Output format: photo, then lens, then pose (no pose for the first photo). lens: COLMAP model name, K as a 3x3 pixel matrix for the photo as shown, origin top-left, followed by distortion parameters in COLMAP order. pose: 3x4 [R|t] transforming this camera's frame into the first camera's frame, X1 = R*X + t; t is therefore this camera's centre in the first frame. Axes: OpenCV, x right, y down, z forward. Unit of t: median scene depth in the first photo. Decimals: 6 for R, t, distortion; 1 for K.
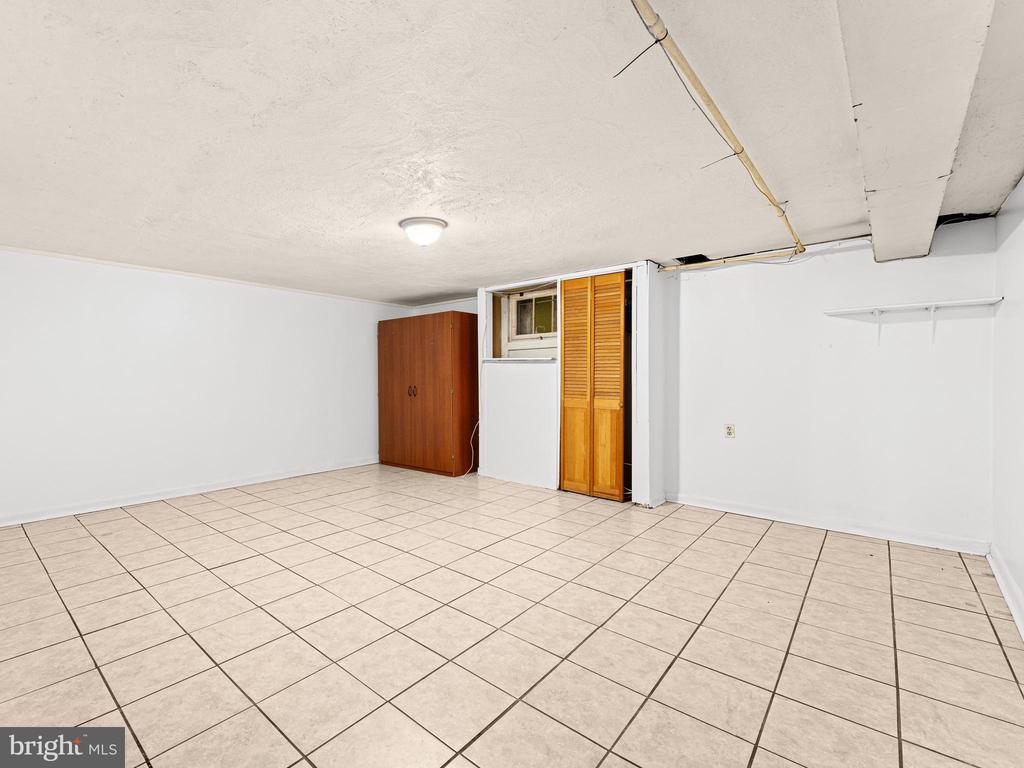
lens RADIAL K [[456.1, 0, 510.0], [0, 456.1, 381.9], [0, 0, 1]] dist [-0.000101, -0.000047]
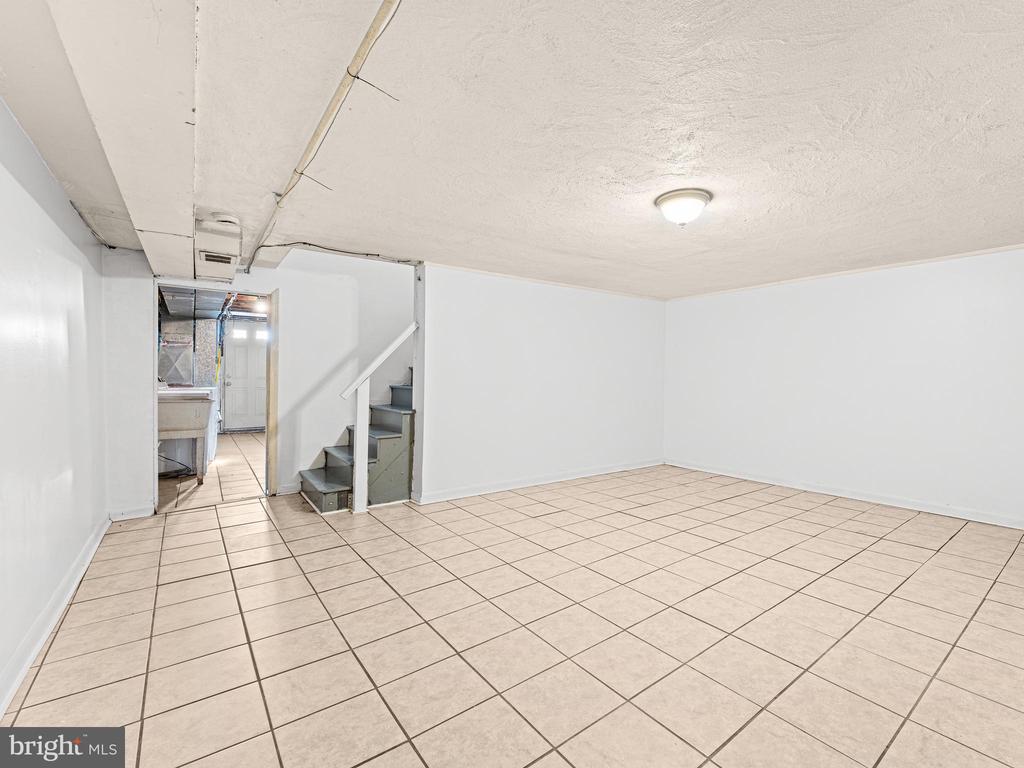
lens RADIAL K [[456.1, 0, 510.0], [0, 456.1, 381.9], [0, 0, 1]] dist [-0.000101, -0.000047]
pose [[-0.256719, 0.013243, -0.966395, 0.761241], [-0.011743, 0.999790, 0.016820, -0.016622], [0.966415, 0.015666, -0.256509, 0.965401]]
